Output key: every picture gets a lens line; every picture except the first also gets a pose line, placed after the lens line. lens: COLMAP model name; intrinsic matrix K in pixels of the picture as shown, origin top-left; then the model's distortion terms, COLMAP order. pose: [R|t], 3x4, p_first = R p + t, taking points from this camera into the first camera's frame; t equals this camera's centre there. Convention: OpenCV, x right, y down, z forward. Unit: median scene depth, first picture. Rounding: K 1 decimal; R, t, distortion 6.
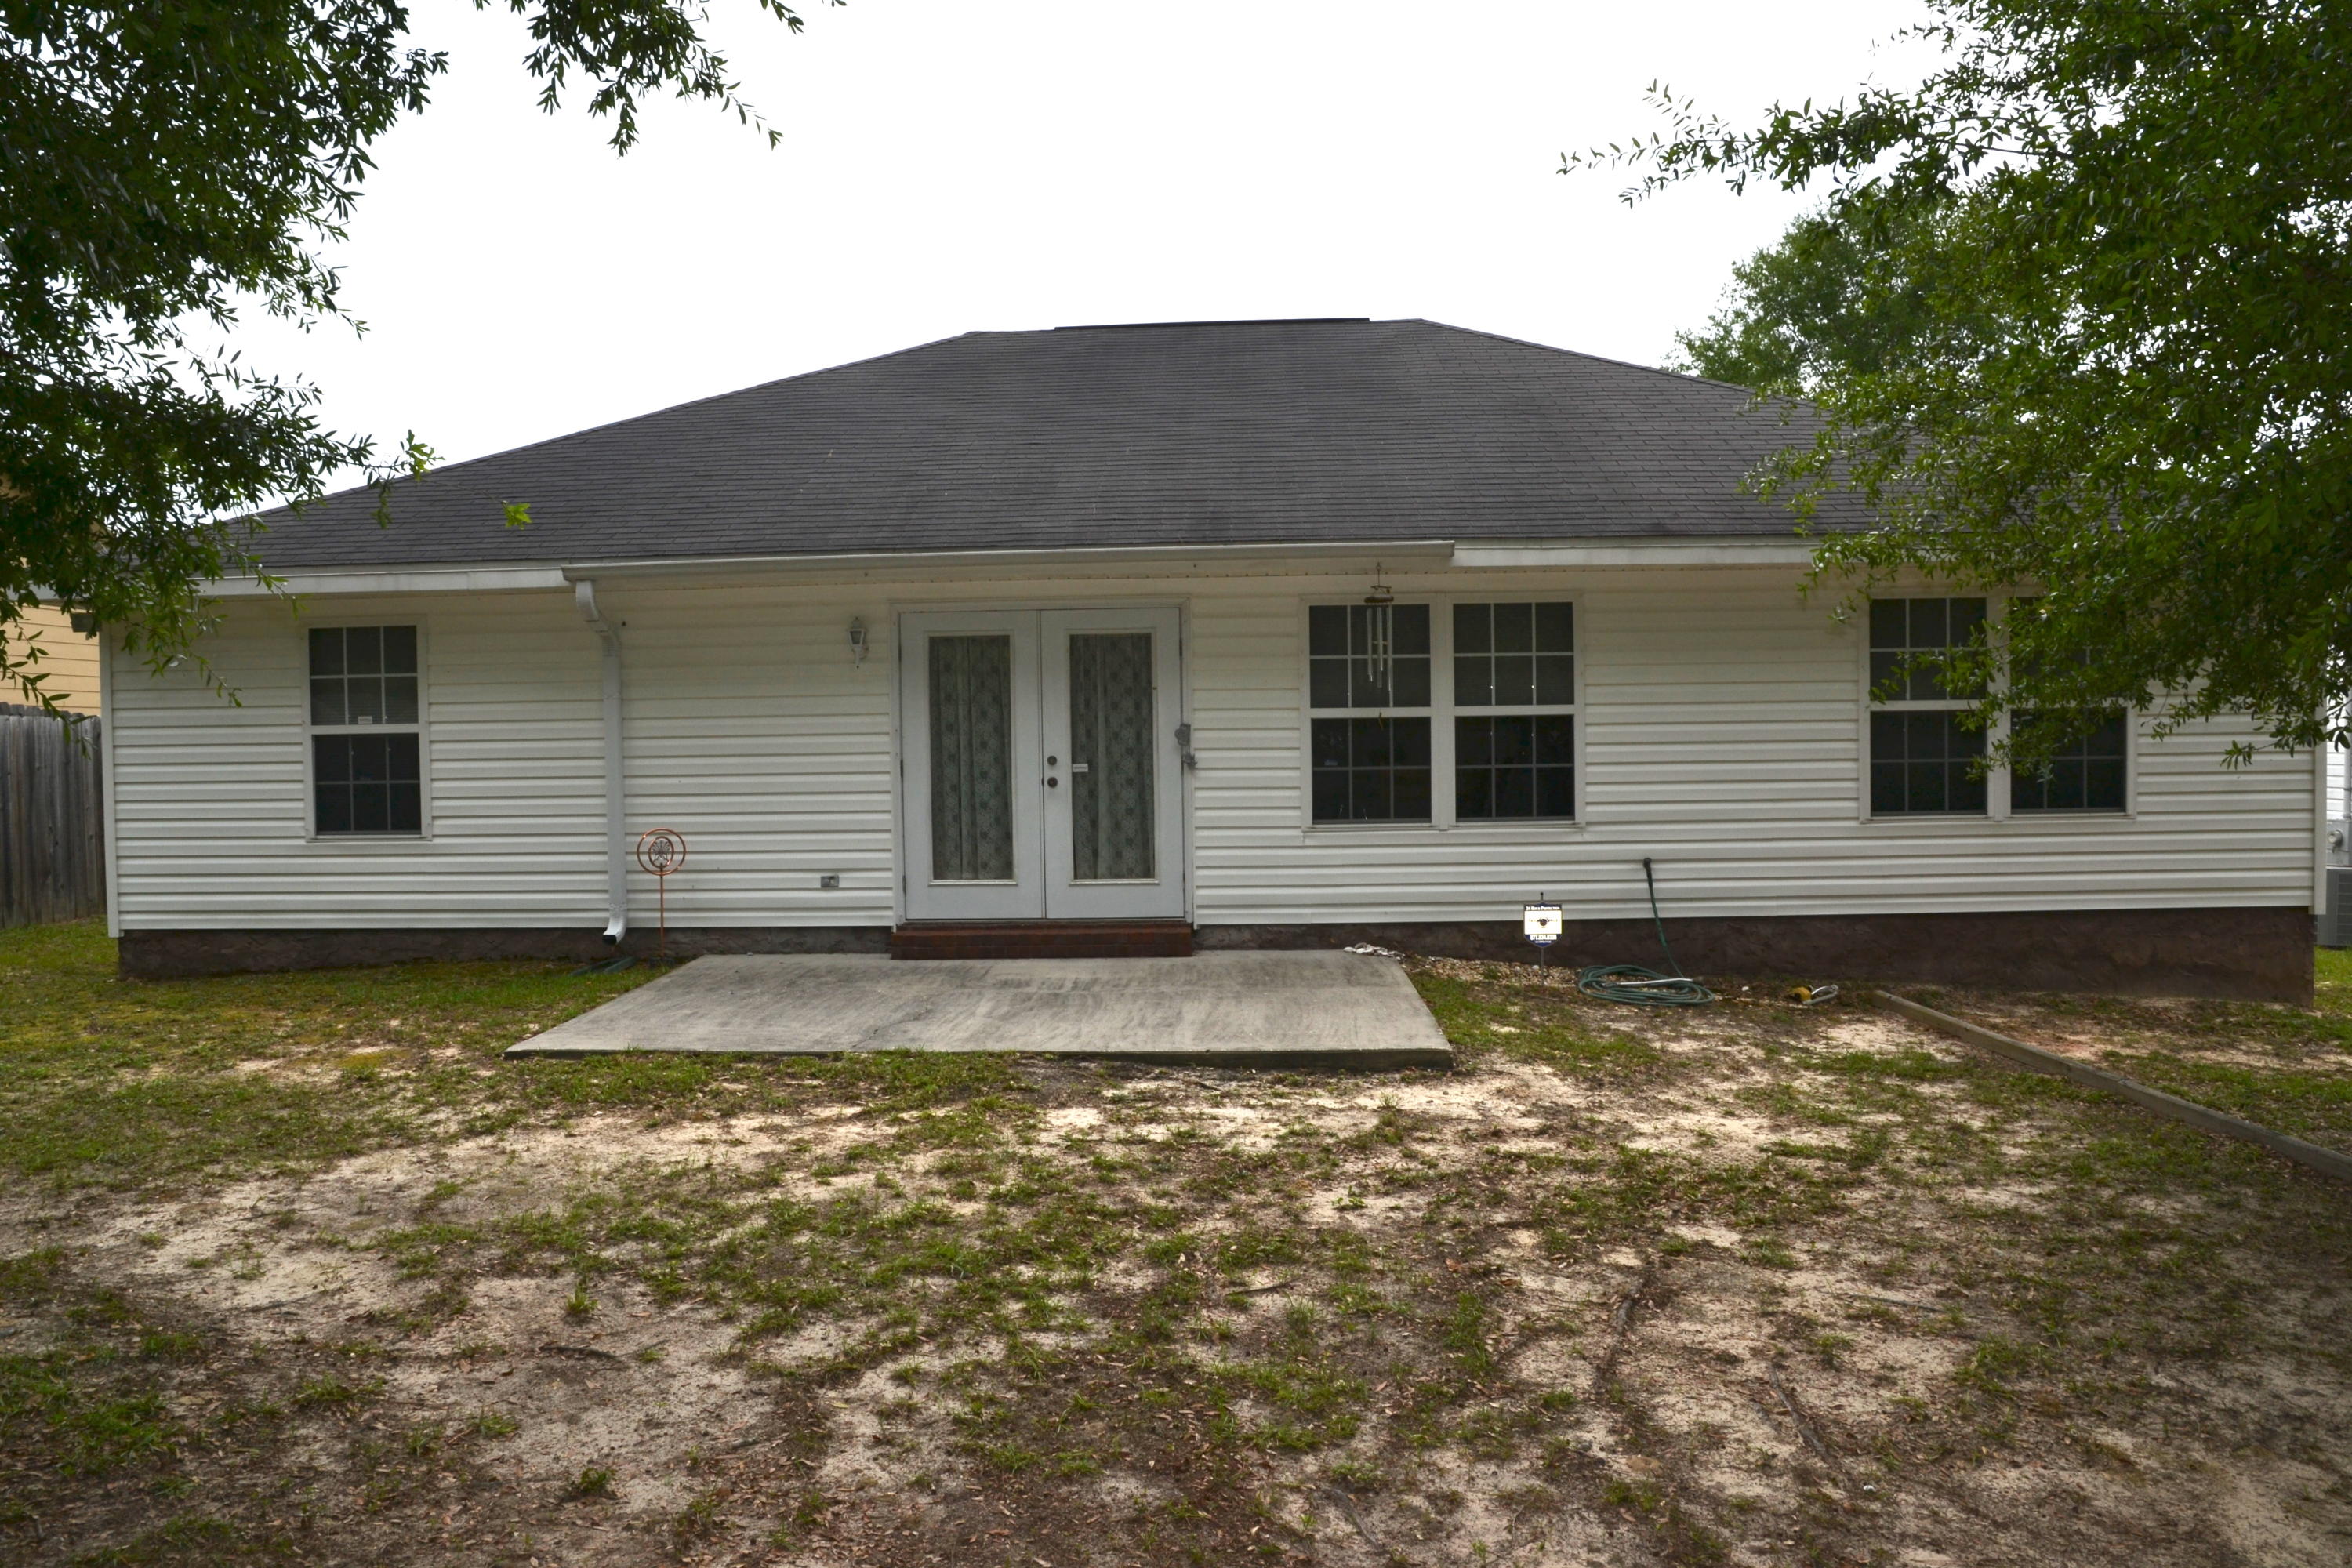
lens RADIAL K [[1479.2, 0, 1344.9], [0, 1479.2, 771.9], [0, 0, 1]] dist [-0.078183, 0.004554]
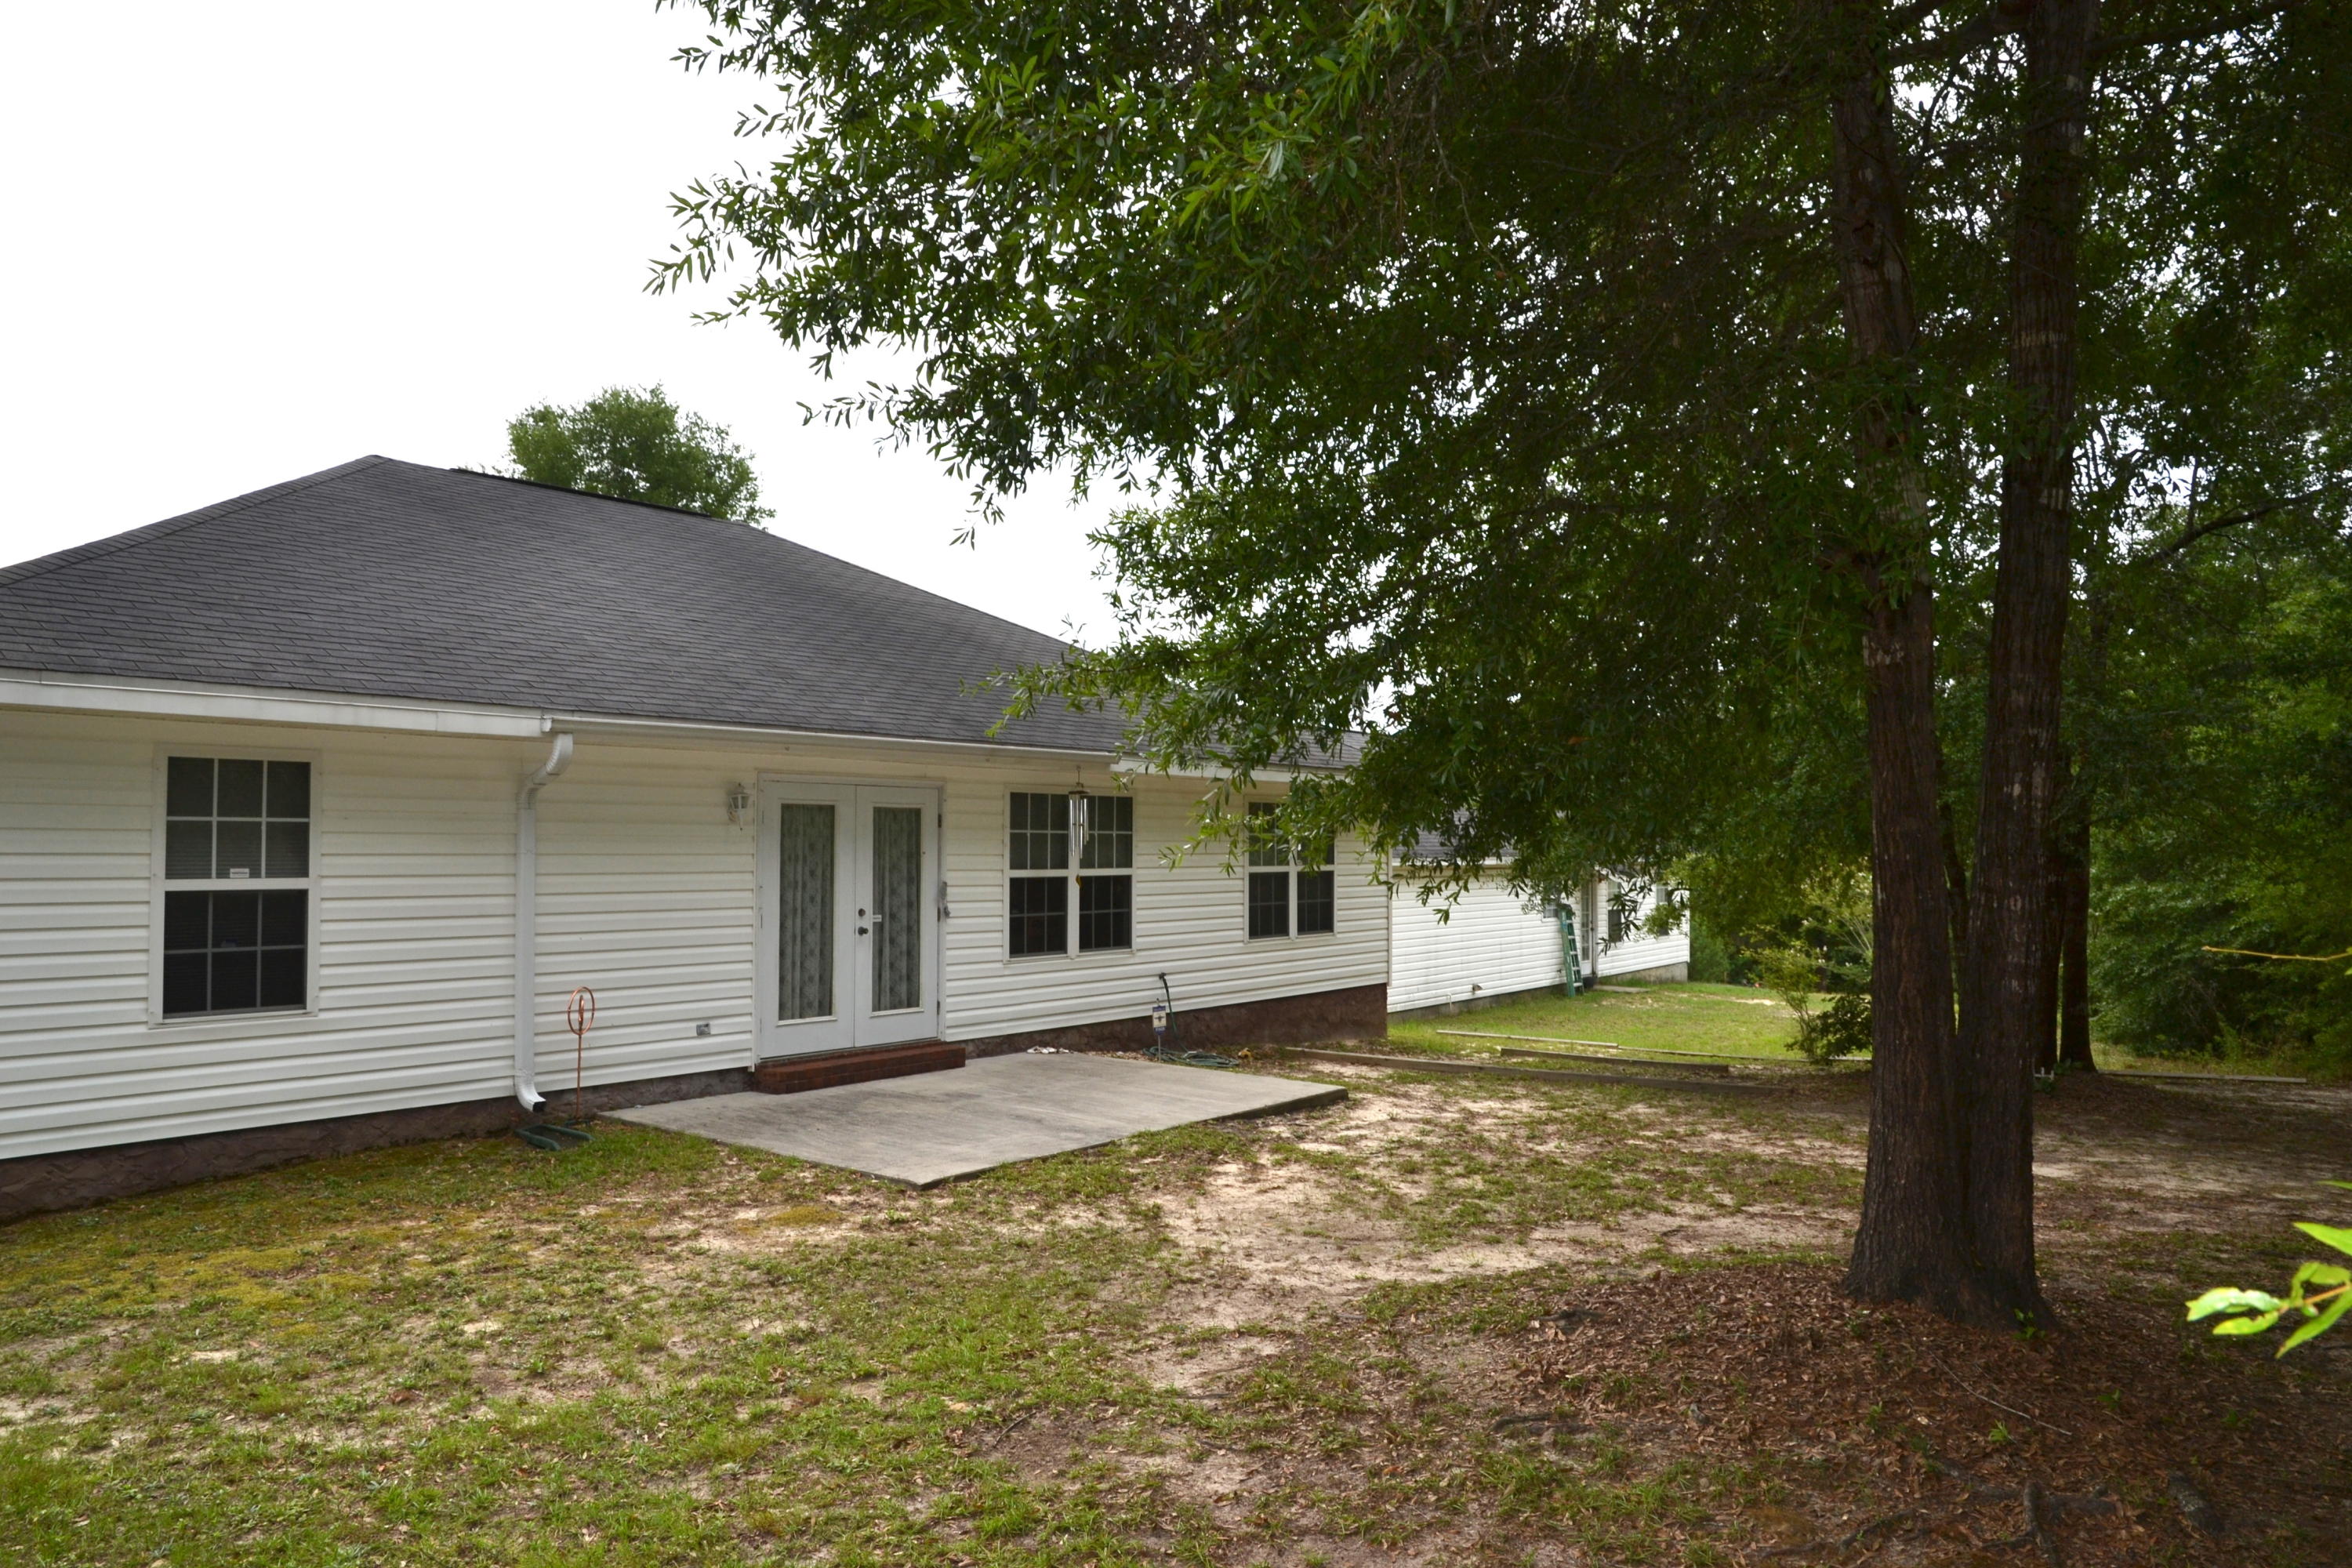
lens RADIAL K [[1643.9, 0, 1177.9], [0, 1643.9, 788.4], [0, 0, 1]] dist [-0.112162, 0.074667]
pose [[0.585613, 0.045368, 0.809320, -1.115396], [0.040383, 0.995560, -0.085028, 0.015080], [-0.809584, 0.082476, 0.581181, 0.022764]]
